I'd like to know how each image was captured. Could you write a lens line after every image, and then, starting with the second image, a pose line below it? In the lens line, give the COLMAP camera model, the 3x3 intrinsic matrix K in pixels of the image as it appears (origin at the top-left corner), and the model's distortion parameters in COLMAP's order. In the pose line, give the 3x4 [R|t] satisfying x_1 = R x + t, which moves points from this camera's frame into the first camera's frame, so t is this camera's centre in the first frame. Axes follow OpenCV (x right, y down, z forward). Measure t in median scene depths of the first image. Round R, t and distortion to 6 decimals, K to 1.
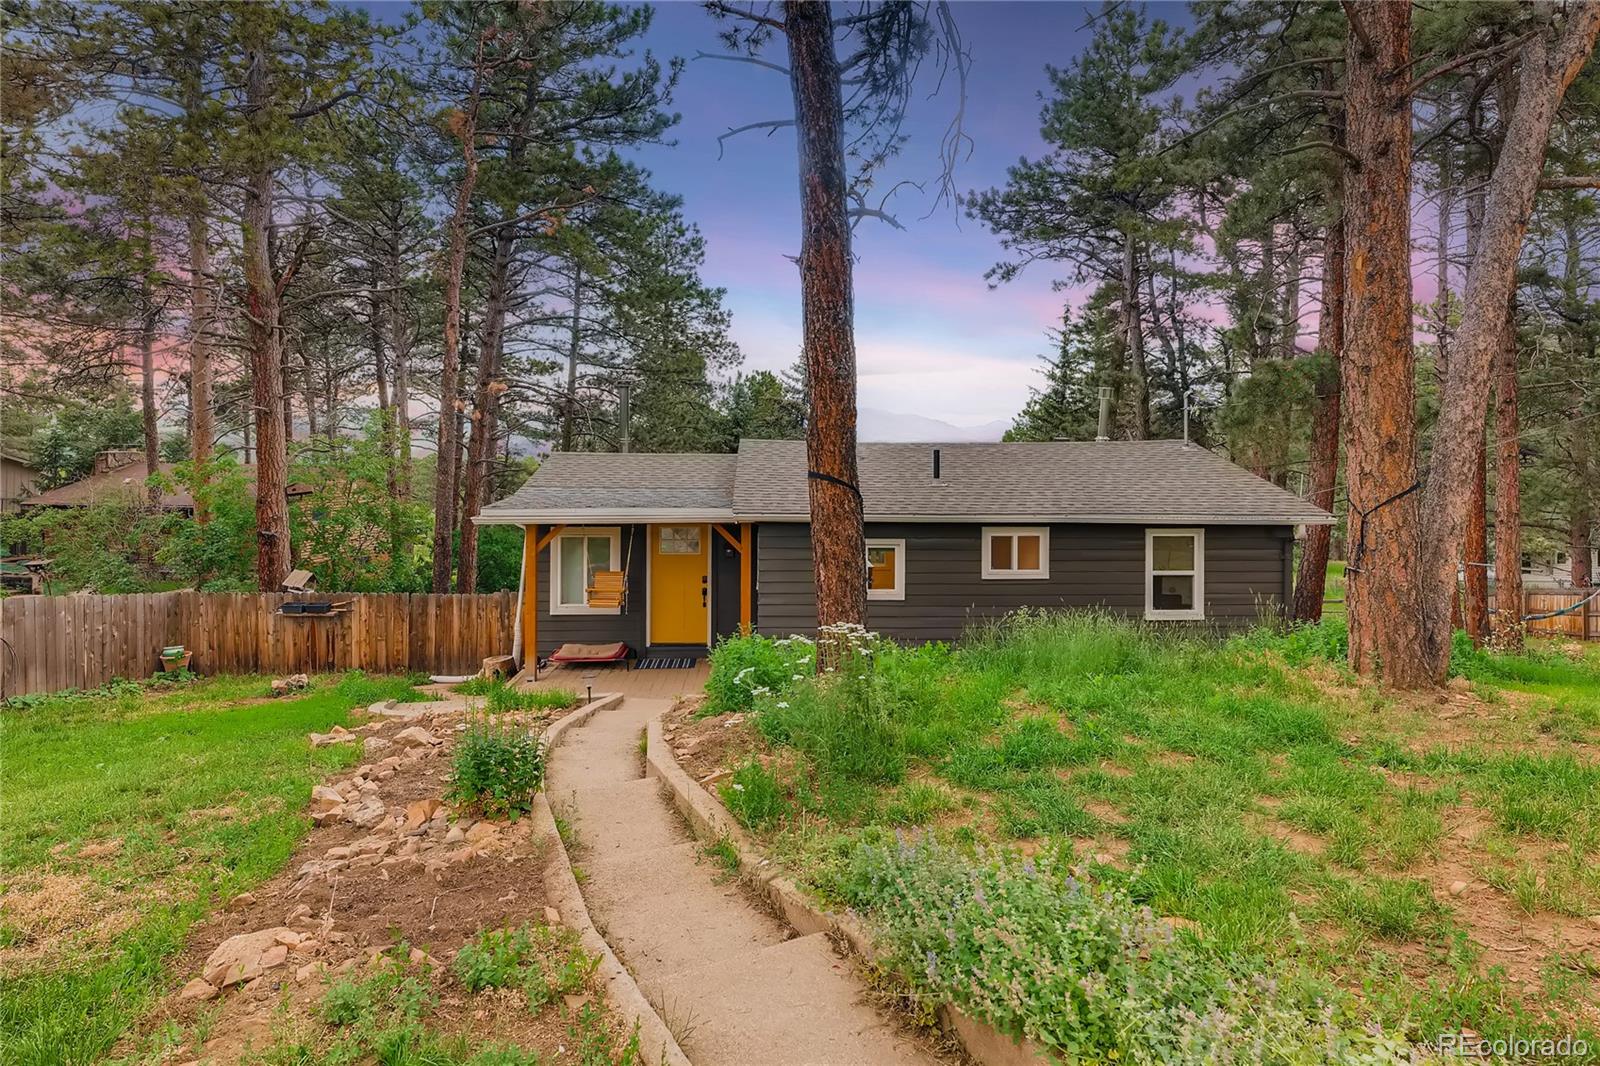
lens RADIAL K [[823.9, 0, 799.7], [0, 823.9, 463.6], [0, 0, 1]] dist [0.001266, -0.000113]
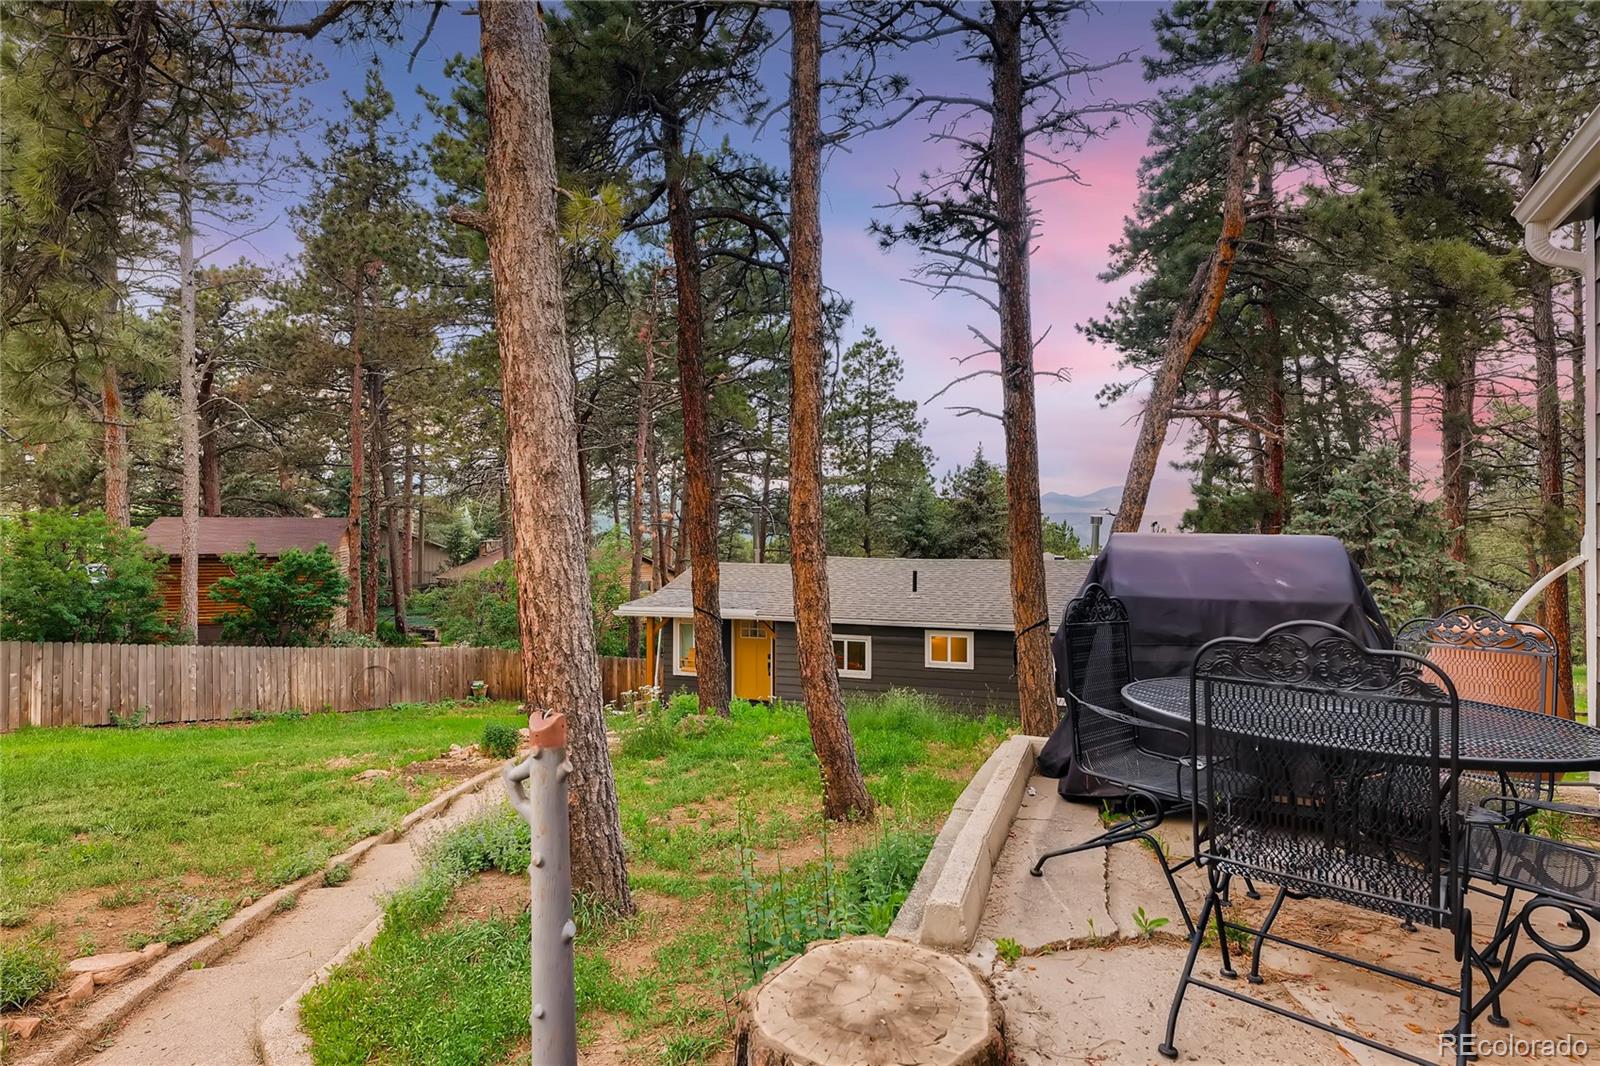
lens RADIAL K [[819.7, 0, 814.1], [0, 819.7, 528.9], [0, 0, 1]] dist [0.032317, 0.000210]
pose [[0.938030, -0.001444, -0.346550, 0.426499], [-0.000894, 0.999978, -0.006586, -0.068759], [0.346552, 0.006488, 0.938008, -0.300516]]
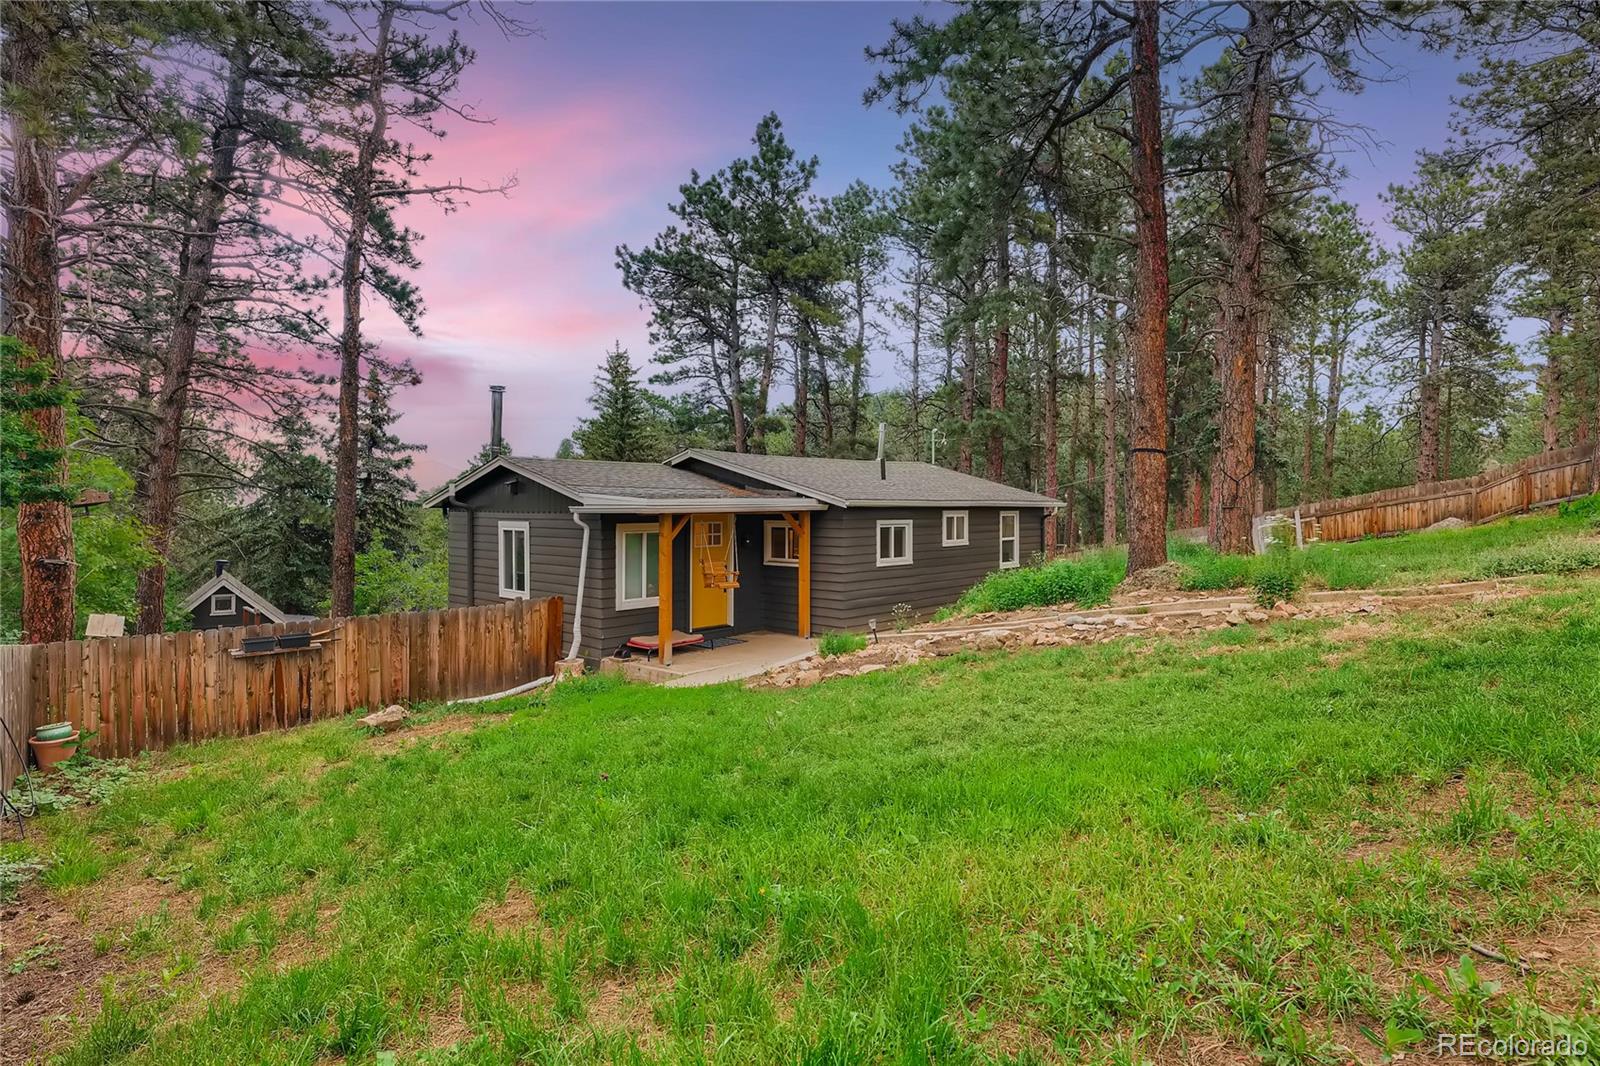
lens RADIAL K [[837.6, 0, 800.0], [0, 837.6, 533.0], [0, 0, 1]] dist [0.000517, -0.000223]
pose [[0.721750, -0.032091, 0.691409, -0.777443], [0.012027, 0.999355, 0.033829, 0.051728], [-0.692049, -0.016101, 0.721671, 0.098767]]
